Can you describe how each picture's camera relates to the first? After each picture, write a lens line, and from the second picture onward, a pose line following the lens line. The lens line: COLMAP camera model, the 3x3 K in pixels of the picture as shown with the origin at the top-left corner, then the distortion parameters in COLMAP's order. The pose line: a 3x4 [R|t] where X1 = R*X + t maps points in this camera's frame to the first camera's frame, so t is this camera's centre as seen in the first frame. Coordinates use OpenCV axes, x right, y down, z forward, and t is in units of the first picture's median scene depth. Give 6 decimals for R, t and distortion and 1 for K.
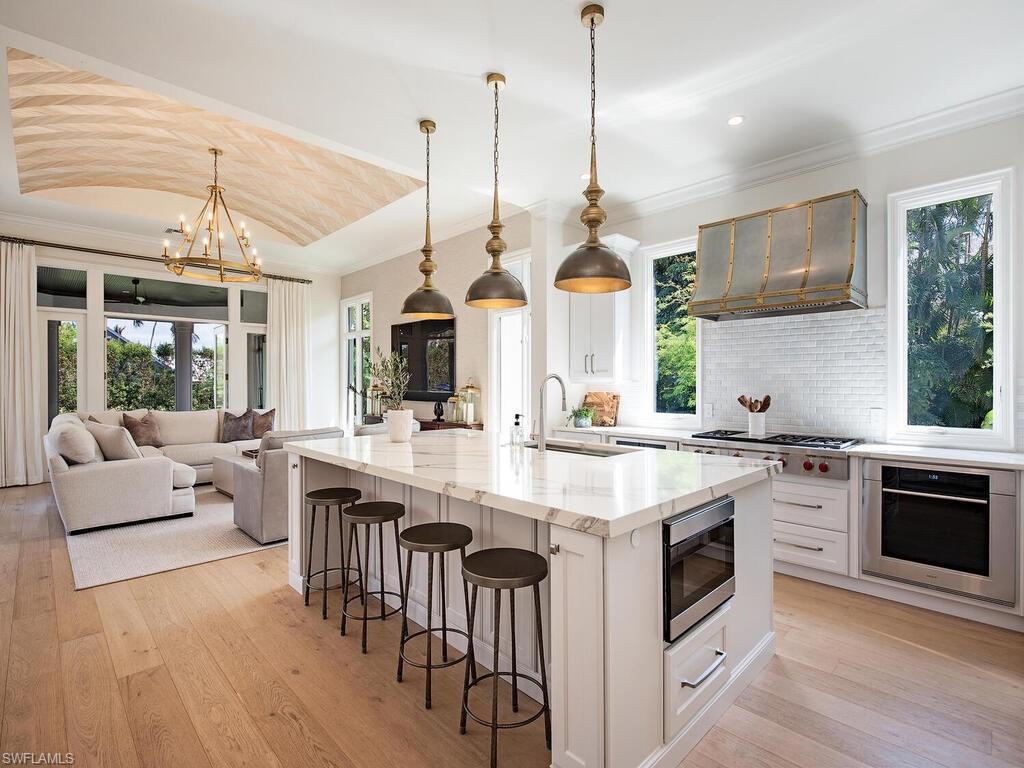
lens RADIAL K [[492.6, 0, 512.0], [0, 492.6, 384.0], [0, 0, 1]] dist [-0.003981, -0.000910]
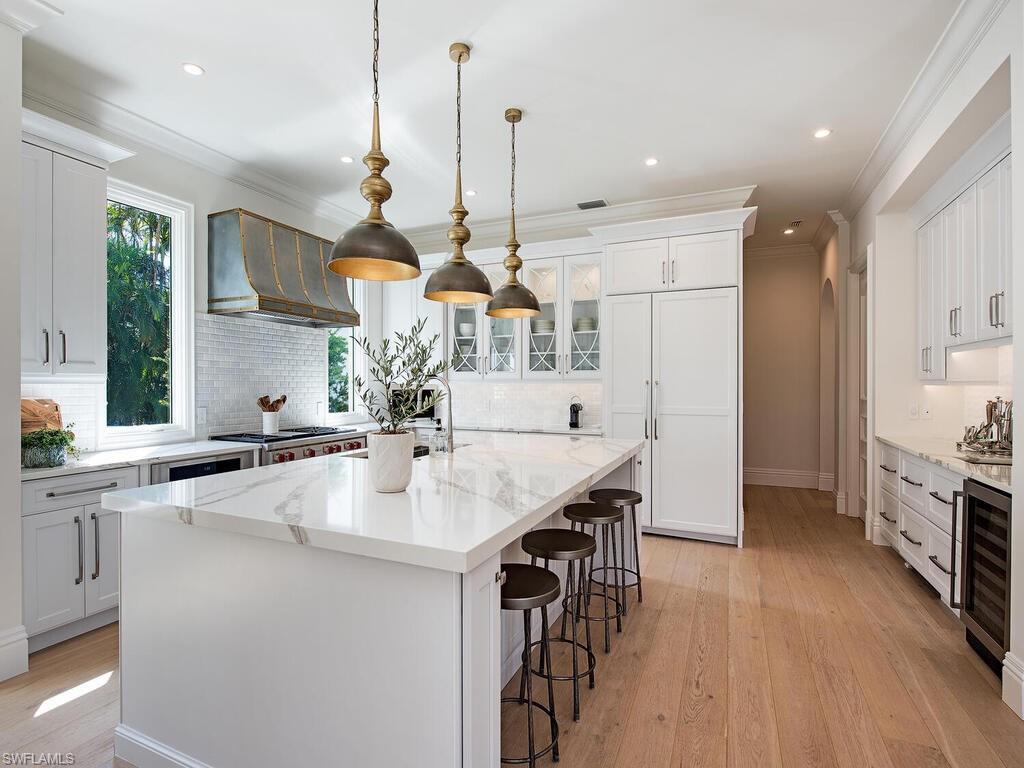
lens RADIAL K [[492.6, 0, 512.0], [0, 492.6, 384.0], [0, 0, 1]] dist [-0.003981, -0.000910]
pose [[-0.369128, -0.001389, 0.929377, -0.654248], [-0.000265, 0.999999, 0.001389, -0.004317], [-0.929378, 0.000266, -0.369128, 0.889952]]
